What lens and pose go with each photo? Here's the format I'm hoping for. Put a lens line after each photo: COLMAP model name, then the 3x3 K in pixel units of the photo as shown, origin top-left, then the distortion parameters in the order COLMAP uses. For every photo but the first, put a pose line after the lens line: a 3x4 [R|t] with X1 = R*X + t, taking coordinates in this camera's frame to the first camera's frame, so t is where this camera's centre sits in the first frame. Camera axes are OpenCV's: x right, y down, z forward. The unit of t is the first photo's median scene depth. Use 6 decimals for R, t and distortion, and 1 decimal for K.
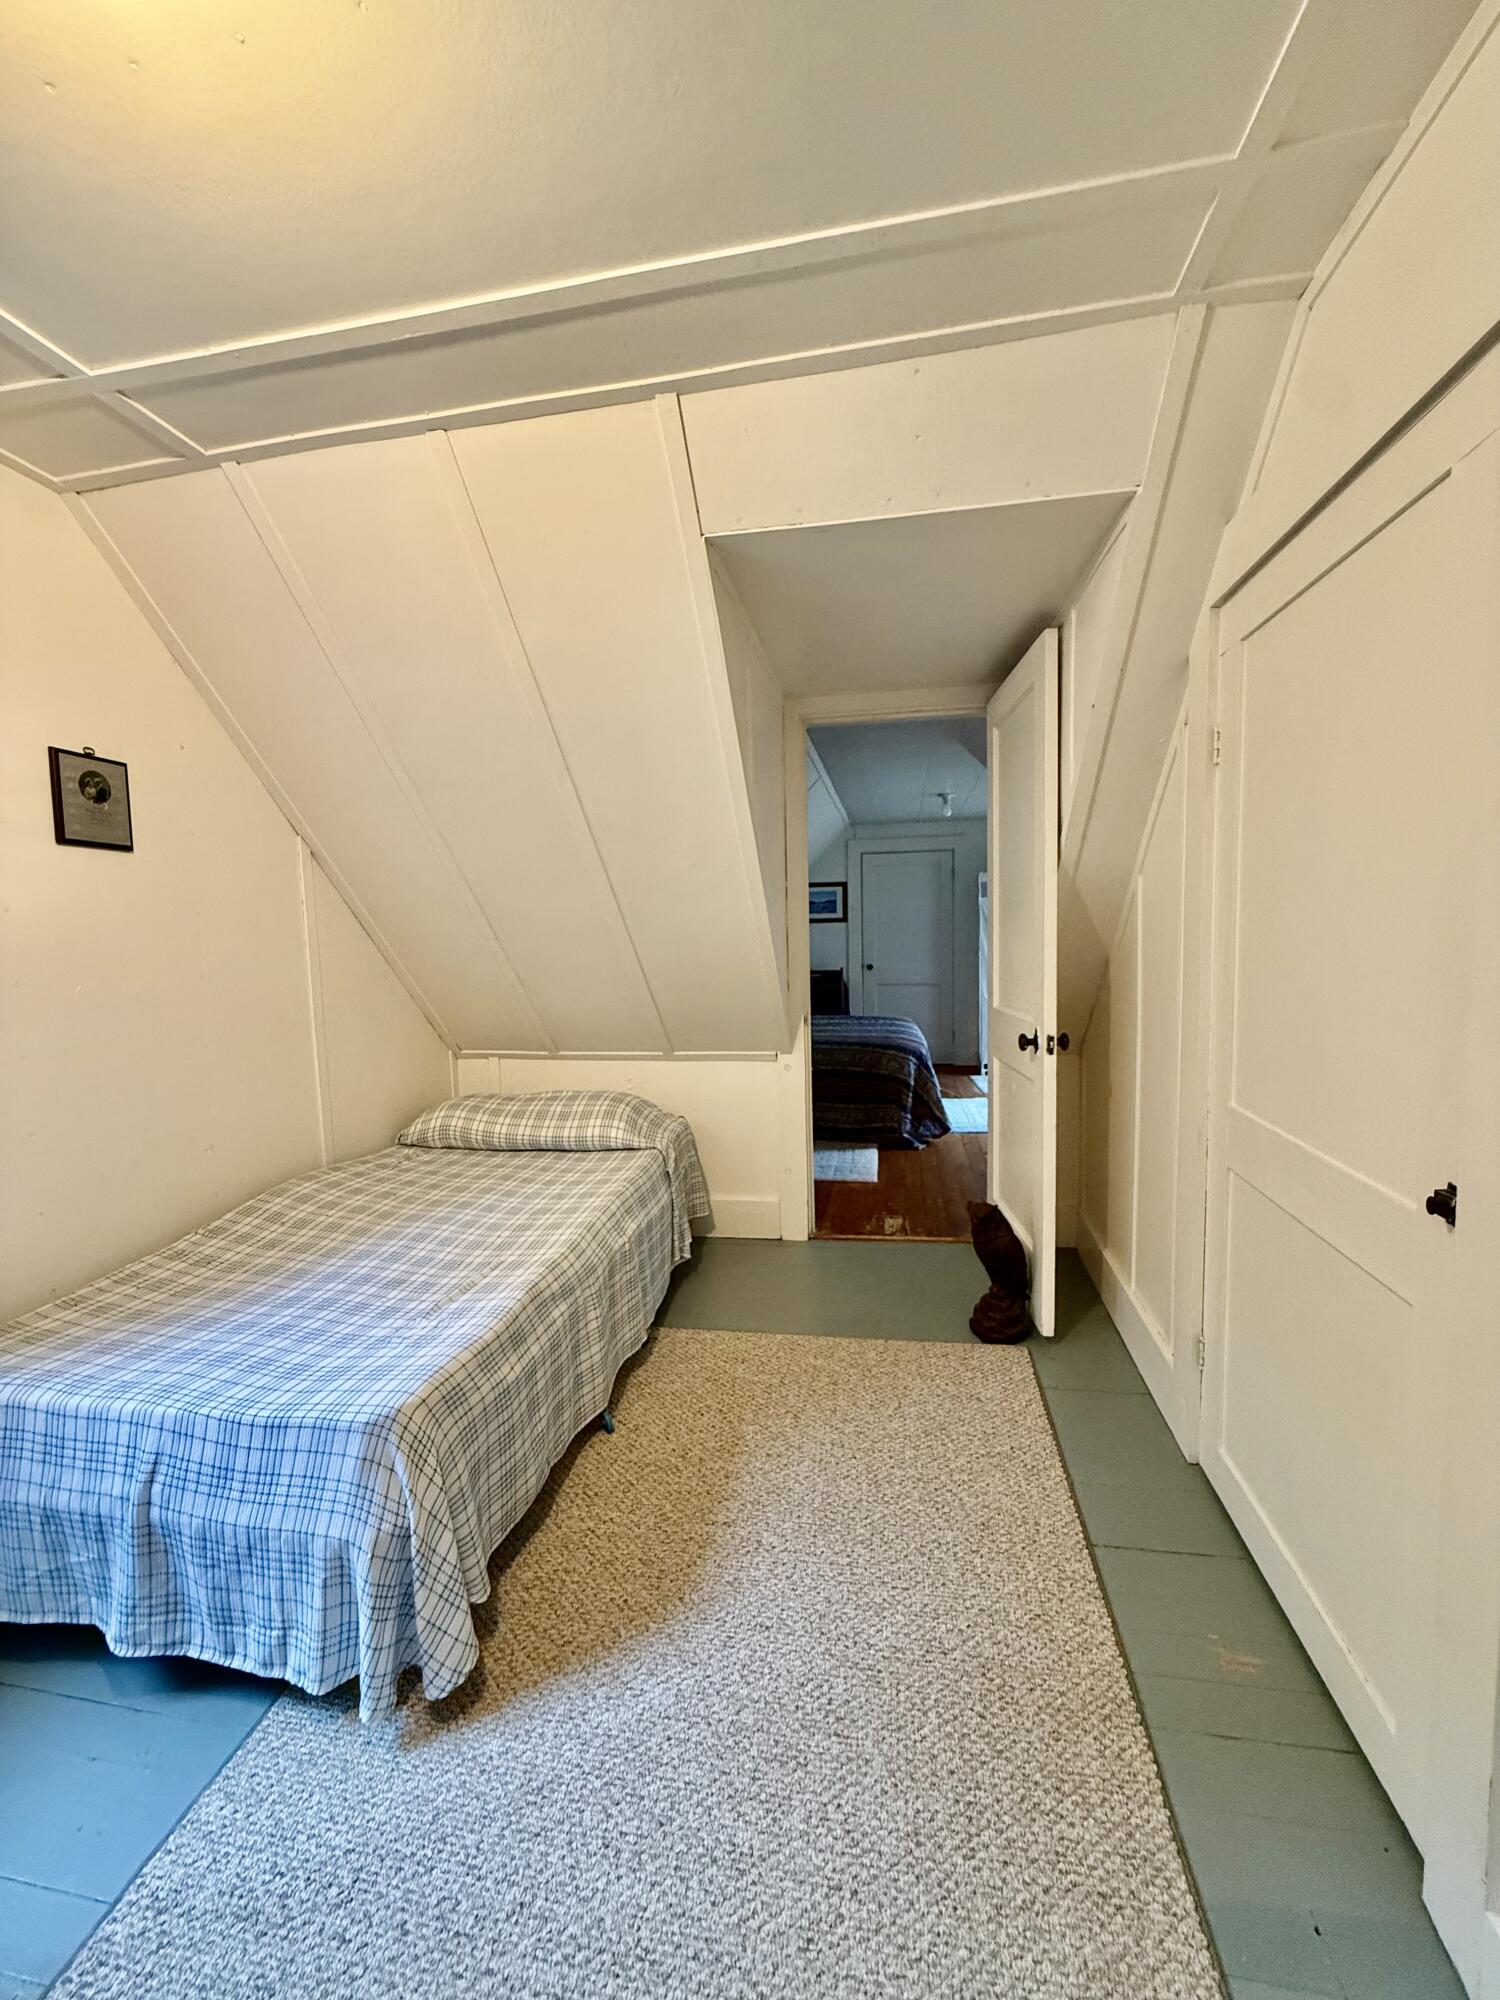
lens RADIAL K [[797.5, 0, 746.4], [0, 797.5, 997.4], [0, 0, 1]] dist [0.000028, -0.000293]
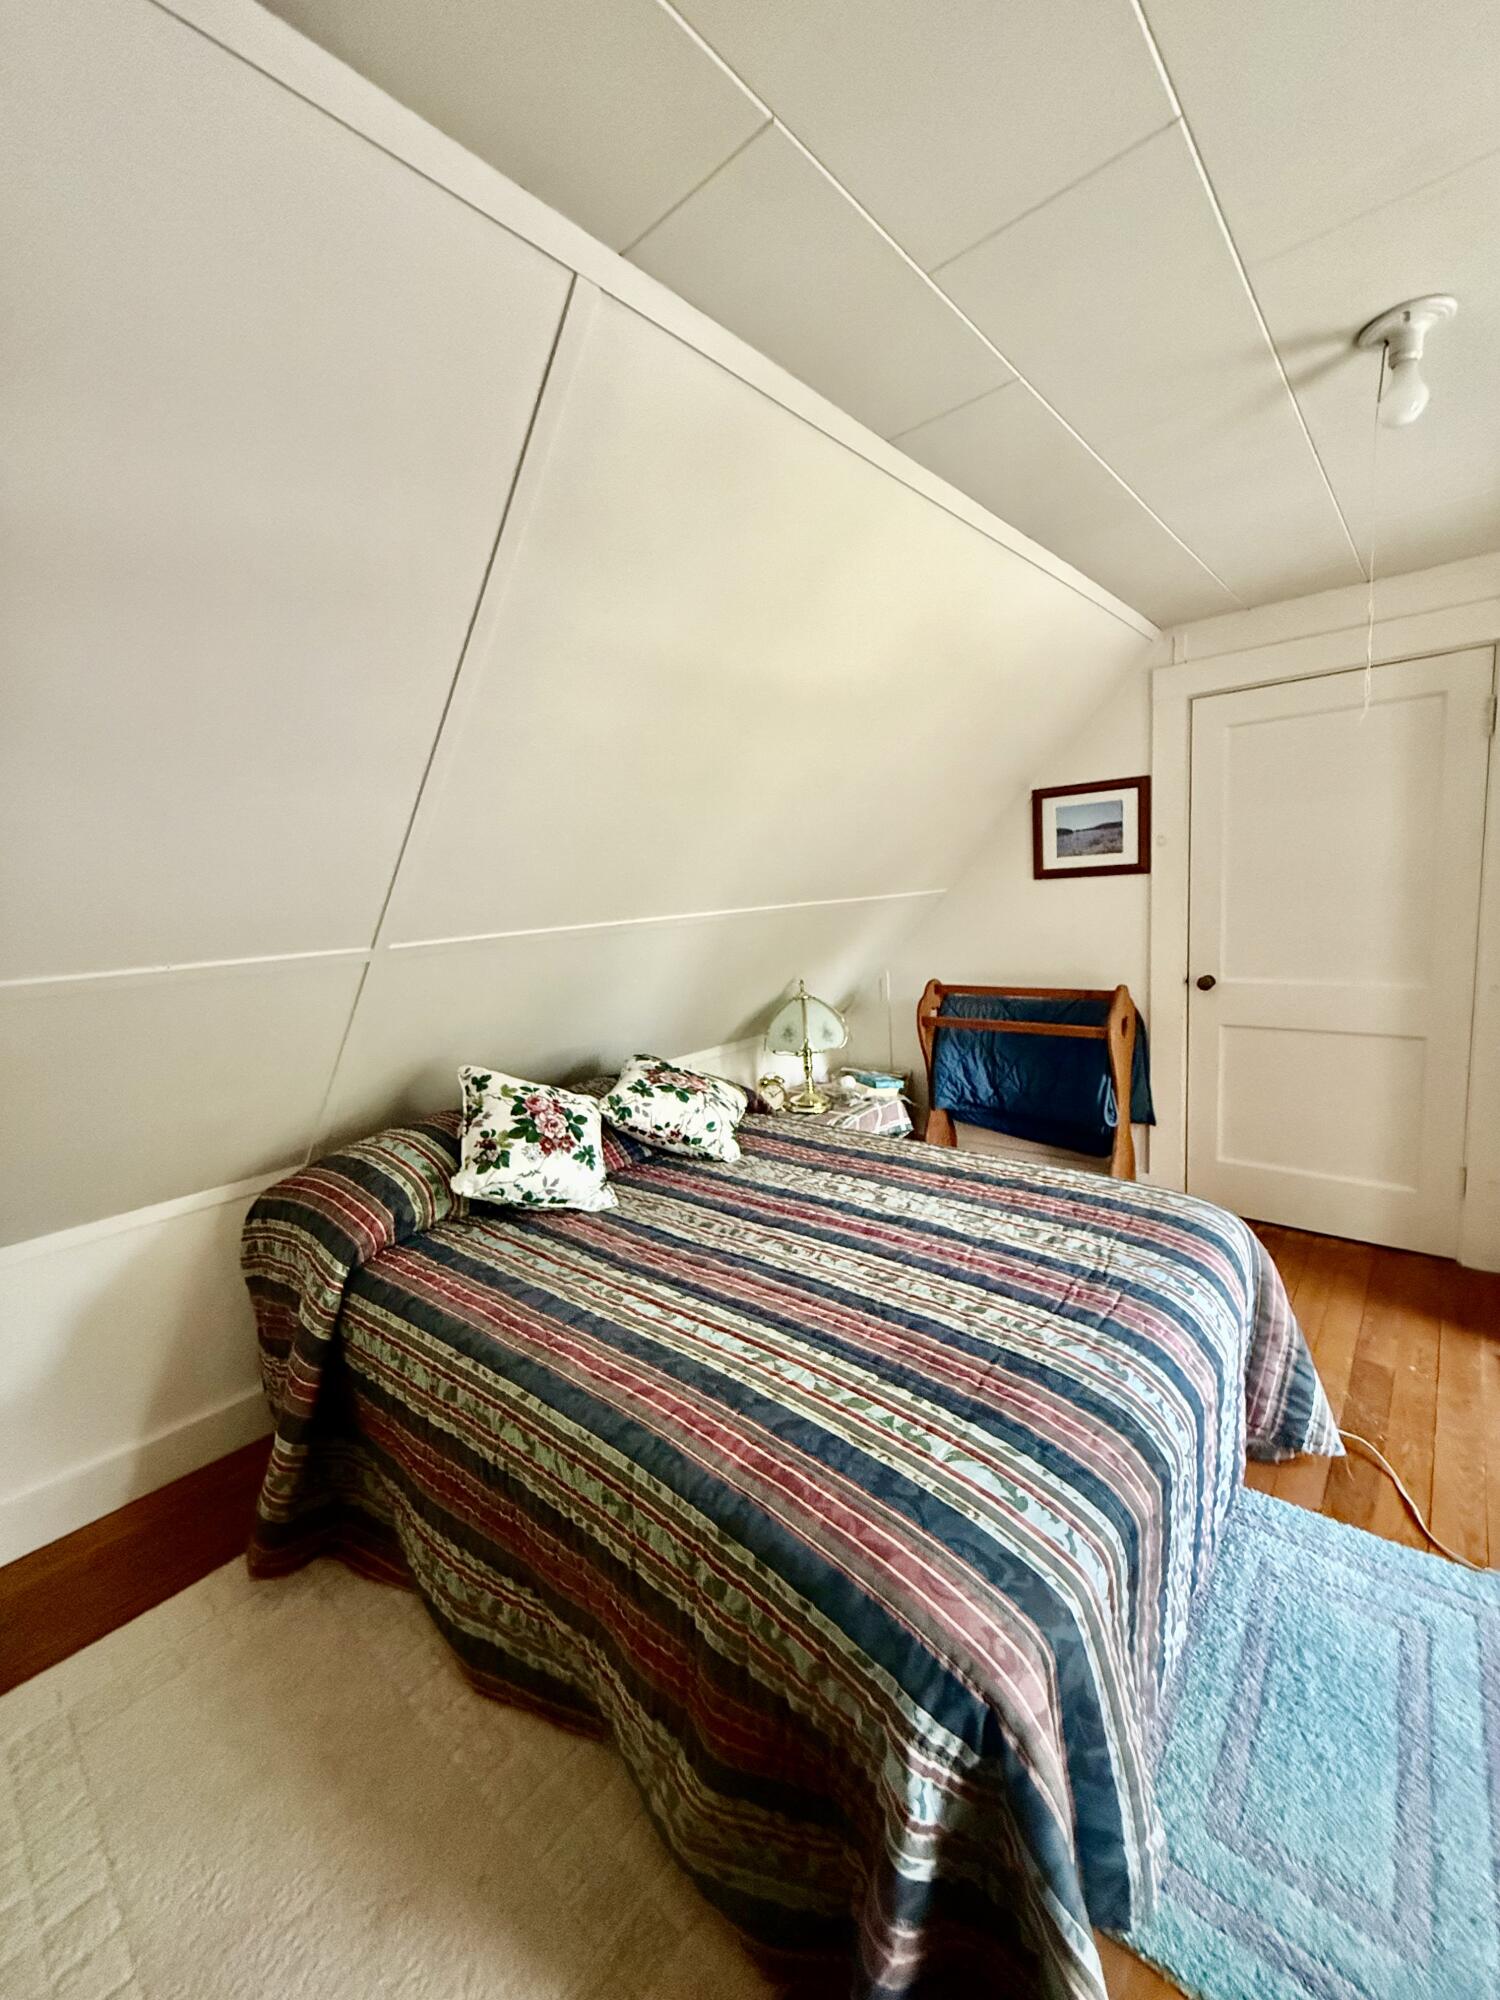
lens RADIAL K [[797.5, 0, 746.4], [0, 797.5, 997.4], [0, 0, 1]] dist [0.000028, -0.000293]
pose [[0.858659, 0.041770, -0.510843, 0.164111], [-0.002818, 0.997043, 0.076788, -0.062367], [0.512540, -0.064495, 0.856238, 0.540851]]
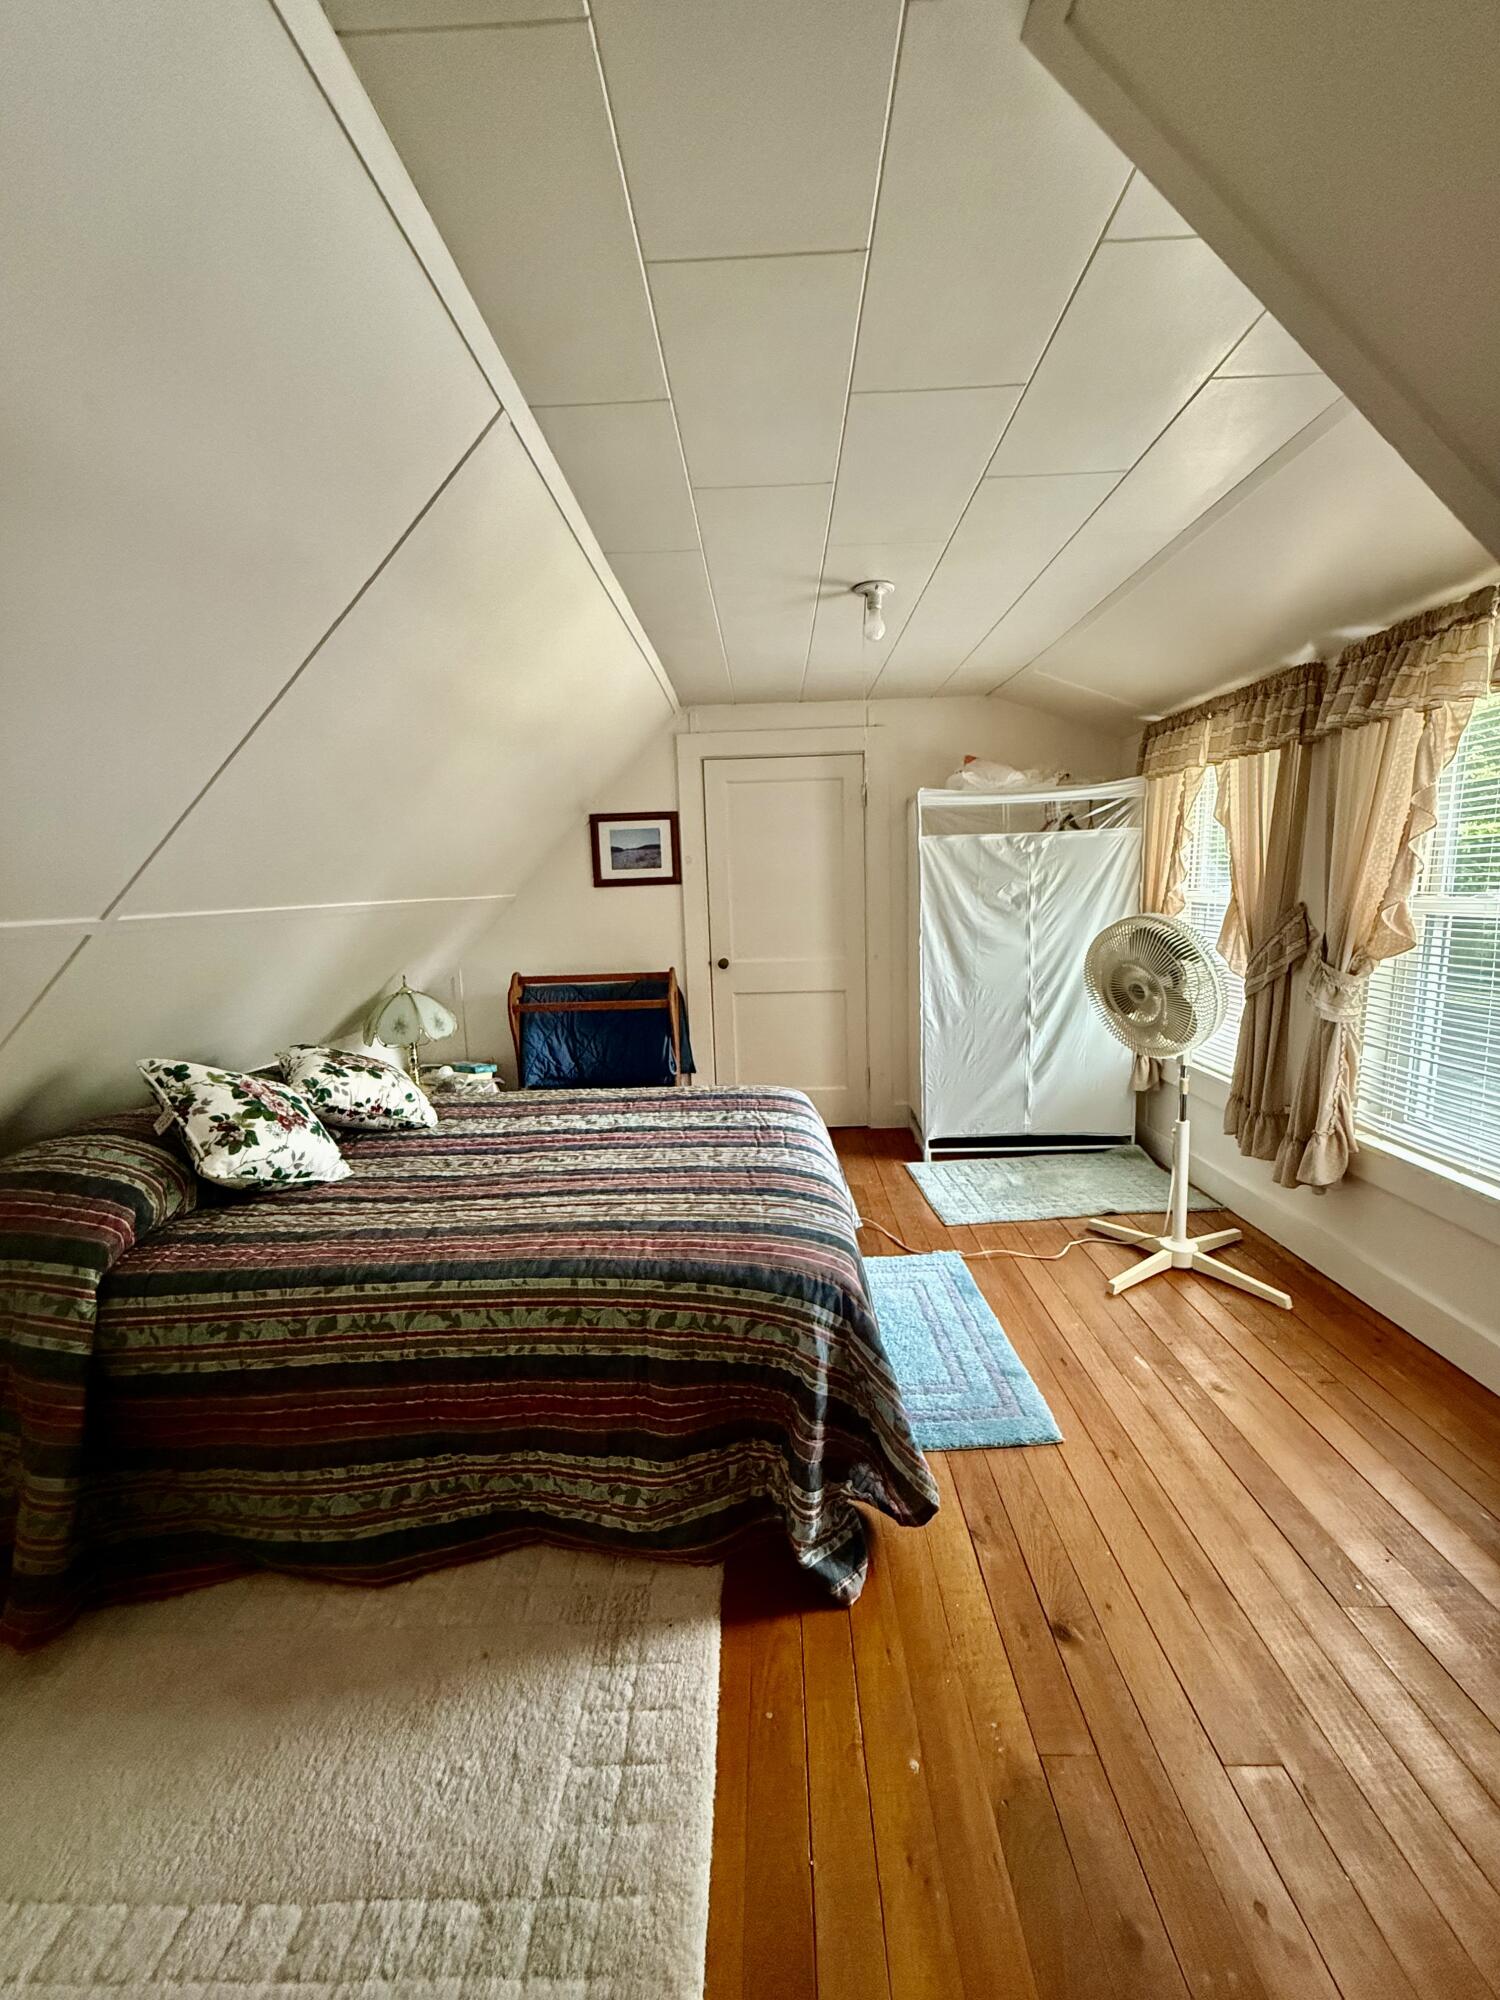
lens RADIAL K [[797.5, 0, 746.4], [0, 797.5, 997.4], [0, 0, 1]] dist [0.000028, -0.000293]
pose [[0.987672, -0.030250, 0.153586, 0.085200], [0.022354, 0.998350, 0.052884, -0.044726], [-0.154932, -0.048799, 0.986719, 0.446243]]
